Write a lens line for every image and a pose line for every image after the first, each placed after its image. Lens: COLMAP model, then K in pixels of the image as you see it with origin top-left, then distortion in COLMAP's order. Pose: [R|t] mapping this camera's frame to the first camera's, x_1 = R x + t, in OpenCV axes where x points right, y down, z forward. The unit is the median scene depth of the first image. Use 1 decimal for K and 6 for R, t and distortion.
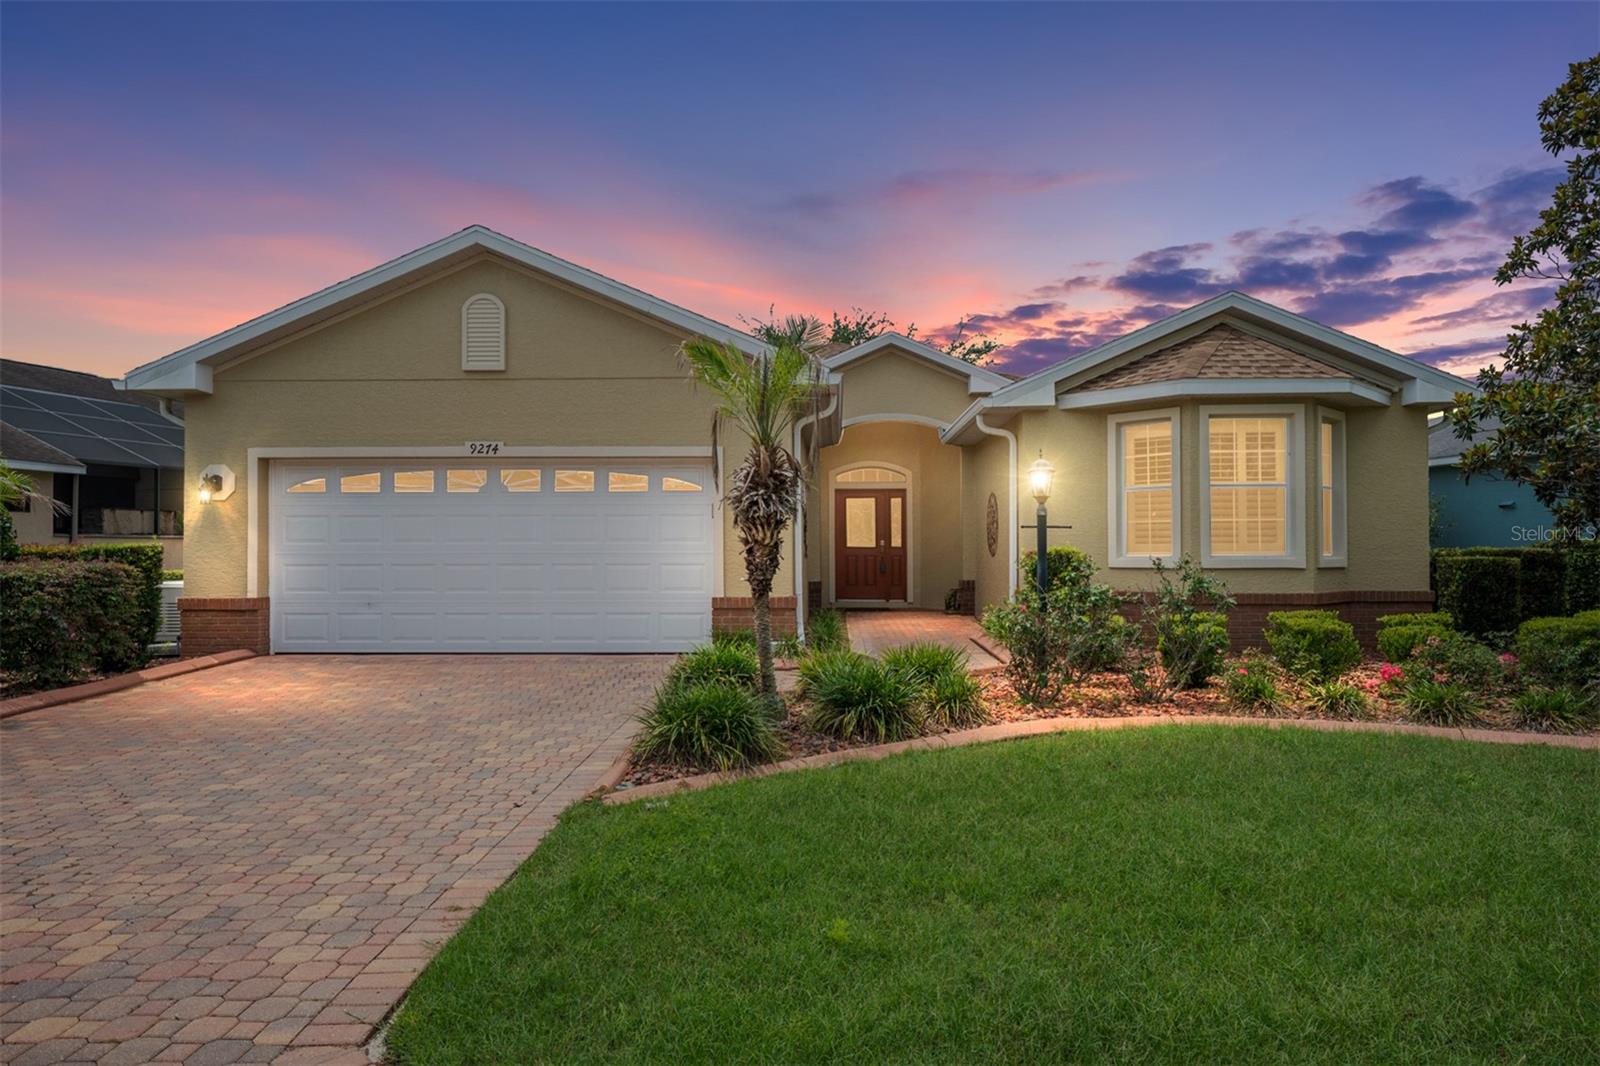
lens RADIAL K [[961.1, 0, 800.0], [0, 961.1, 533.0], [0, 0, 1]] dist [0.019382, 0.001754]
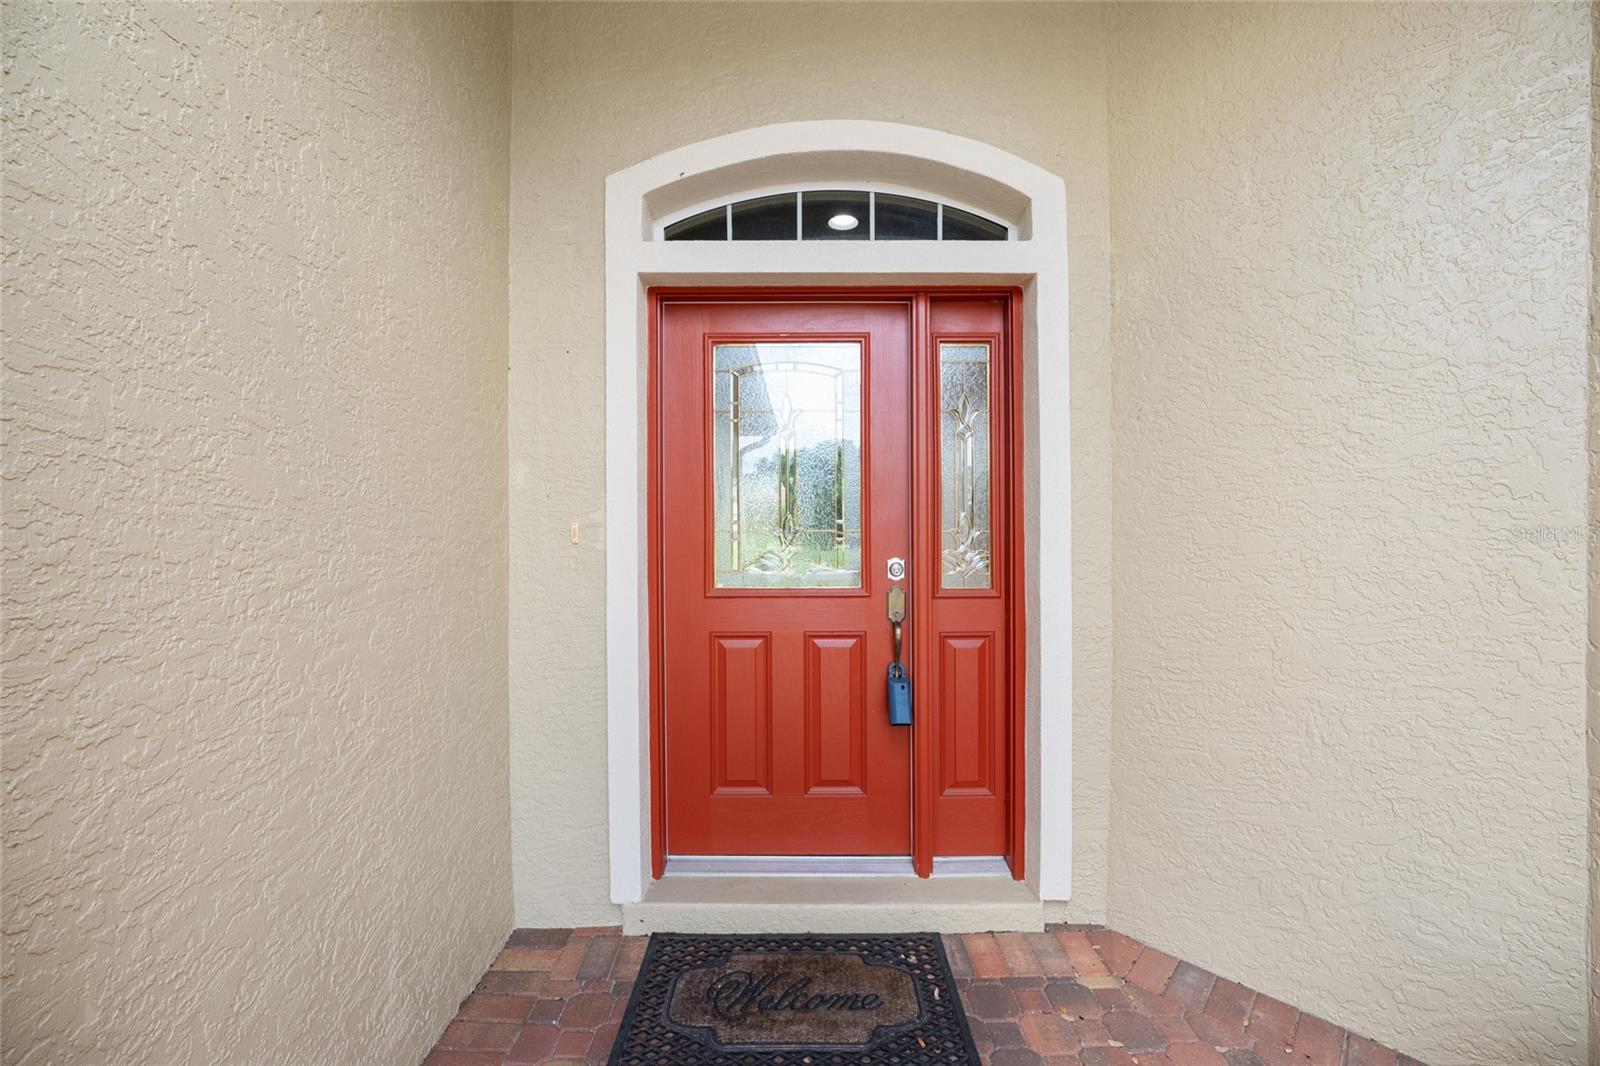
lens RADIAL K [[641.0, 0, 800.0], [0, 641.0, 533.0], [0, 0, 1]] dist [-0.031502, 0.006742]
pose [[0.999282, 0.001574, 0.037858, 0.107334], [-0.001638, 0.999997, 0.001671, 0.005428], [-0.037855, -0.001732, 0.999282, 1.529481]]
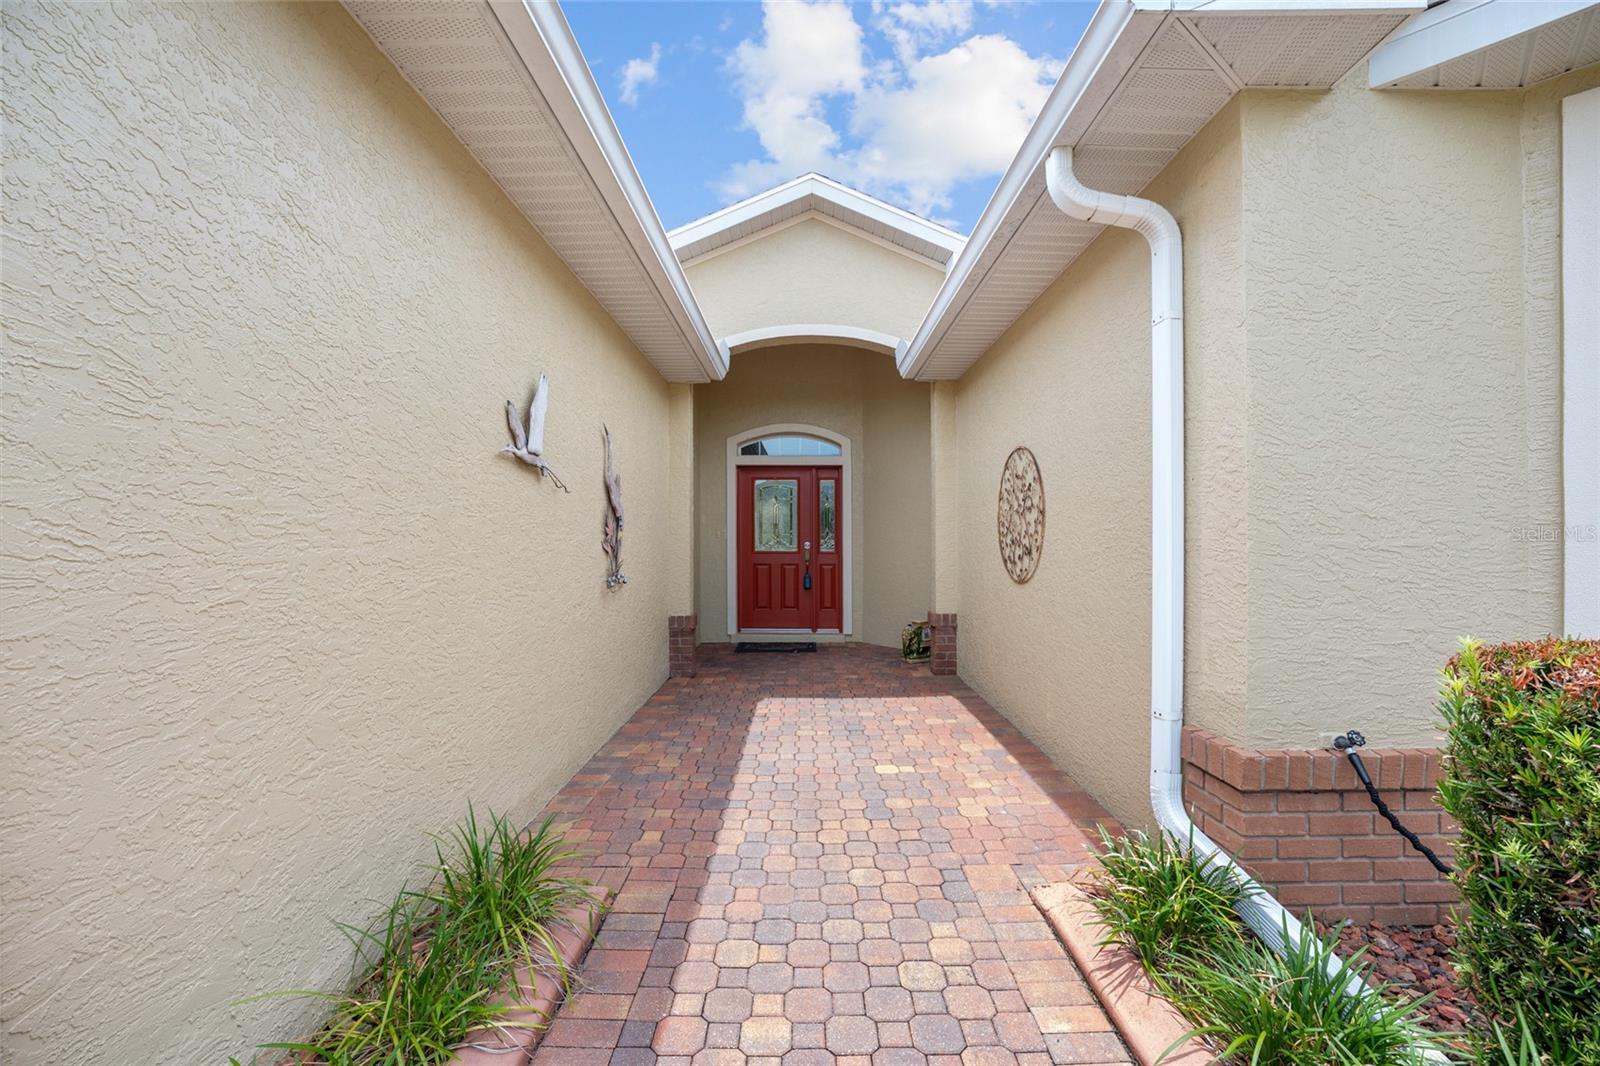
lens RADIAL K [[641.0, 0, 800.0], [0, 641.0, 533.0], [0, 0, 1]] dist [-0.031502, 0.006742]
pose [[0.999632, 0.000512, 0.027108, 0.119868], [-0.000696, 0.999977, 0.006780, -0.002465], [-0.027104, -0.006796, 0.999610, 0.955855]]
